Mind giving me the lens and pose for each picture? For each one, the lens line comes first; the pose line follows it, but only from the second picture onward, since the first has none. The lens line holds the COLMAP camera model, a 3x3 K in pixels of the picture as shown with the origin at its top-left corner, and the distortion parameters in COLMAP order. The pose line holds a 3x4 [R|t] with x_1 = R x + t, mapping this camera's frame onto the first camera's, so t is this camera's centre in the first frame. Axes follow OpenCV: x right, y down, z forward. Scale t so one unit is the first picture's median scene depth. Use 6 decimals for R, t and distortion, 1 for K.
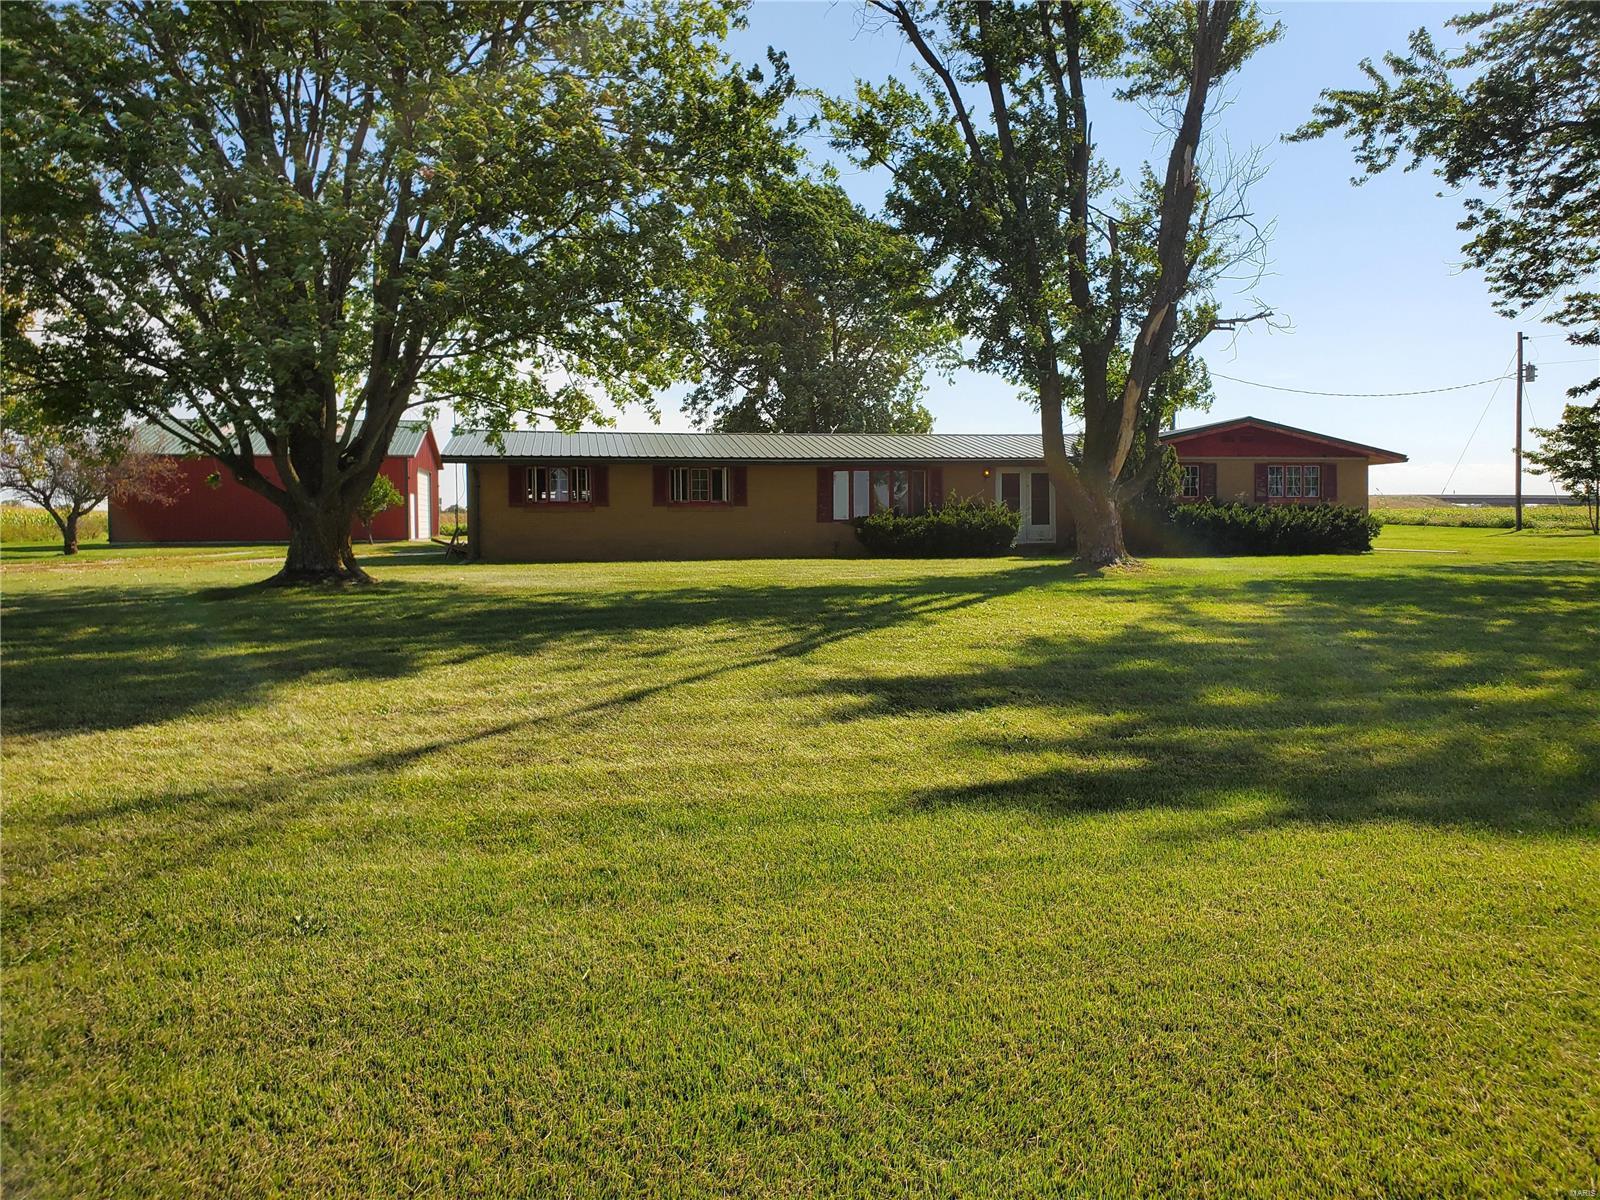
lens RADIAL K [[1252.3, 0, 802.2], [0, 1252.3, 598.6], [0, 0, 1]] dist [0.017508, -0.011133]
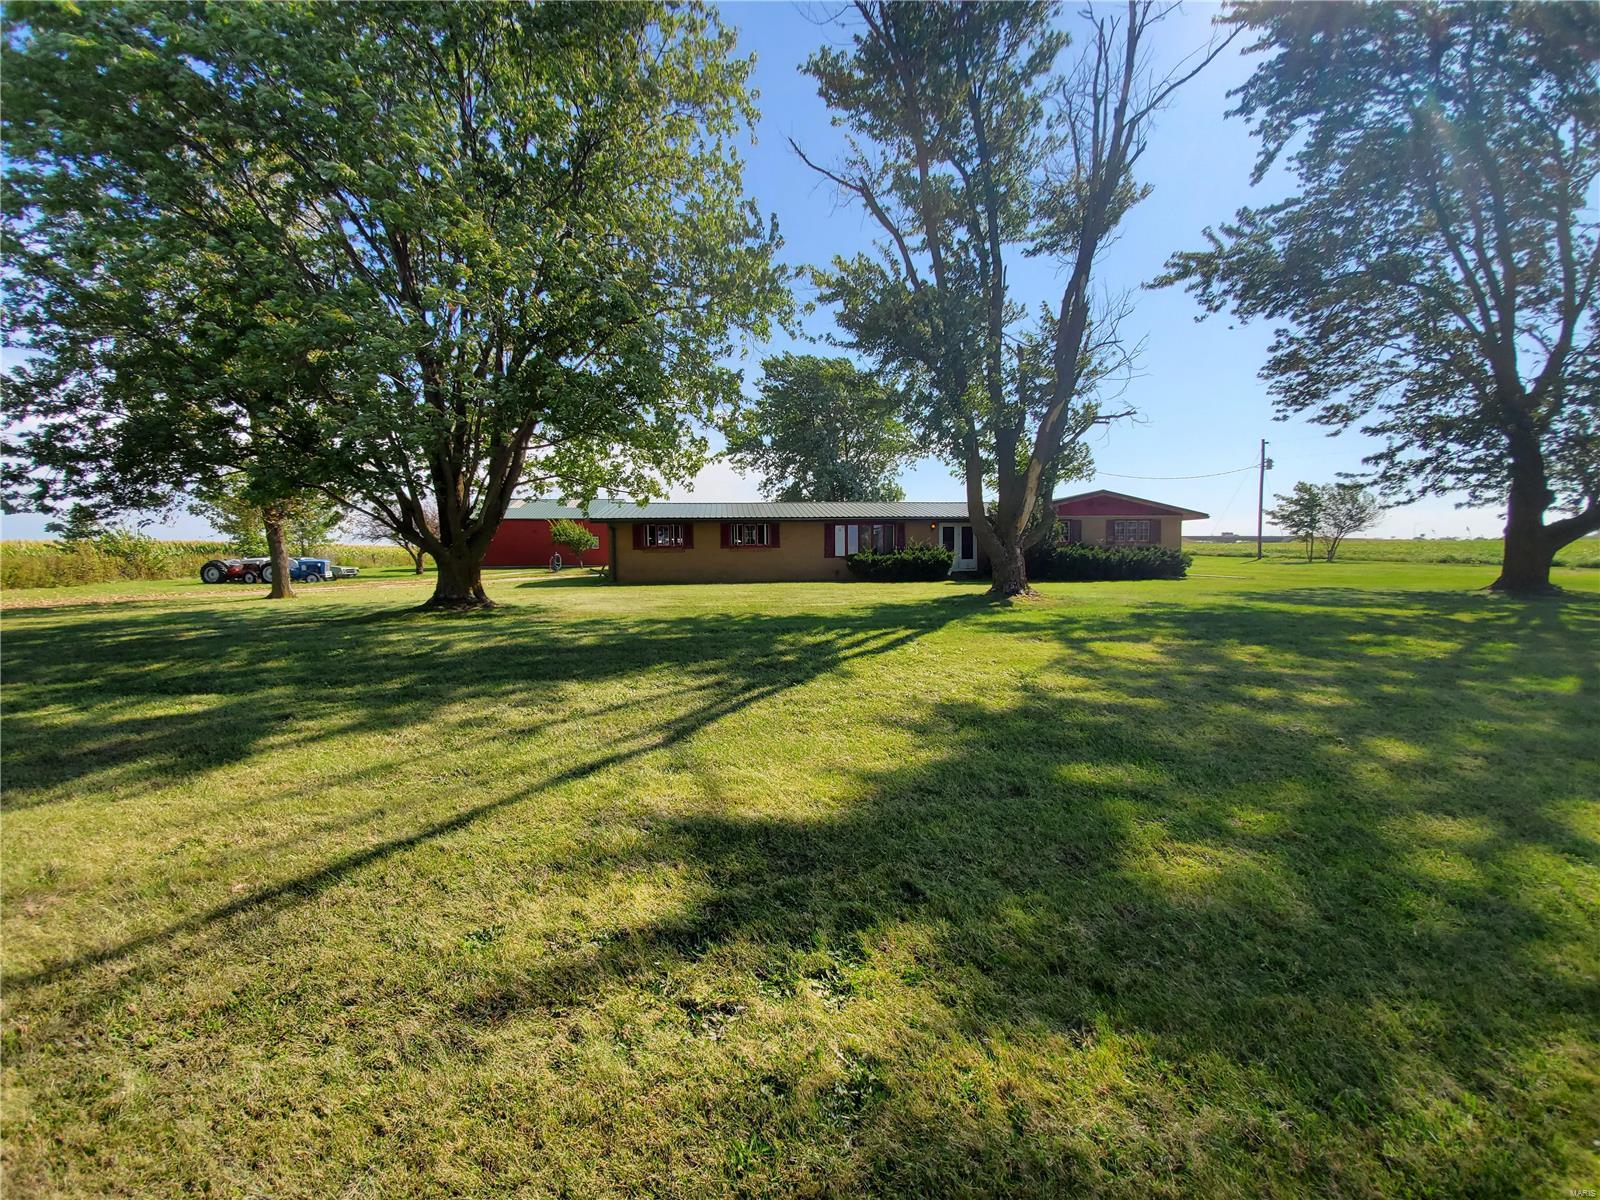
lens RADIAL K [[637.7, 0, 795.4], [0, 637.7, 606.8], [0, 0, 1]] dist [-0.000961, 0.000231]
pose [[0.996902, 0.004391, -0.078532, 0.054397], [-0.002178, 0.999598, 0.028252, -0.030428], [0.078624, -0.027993, 0.996511, 0.261747]]
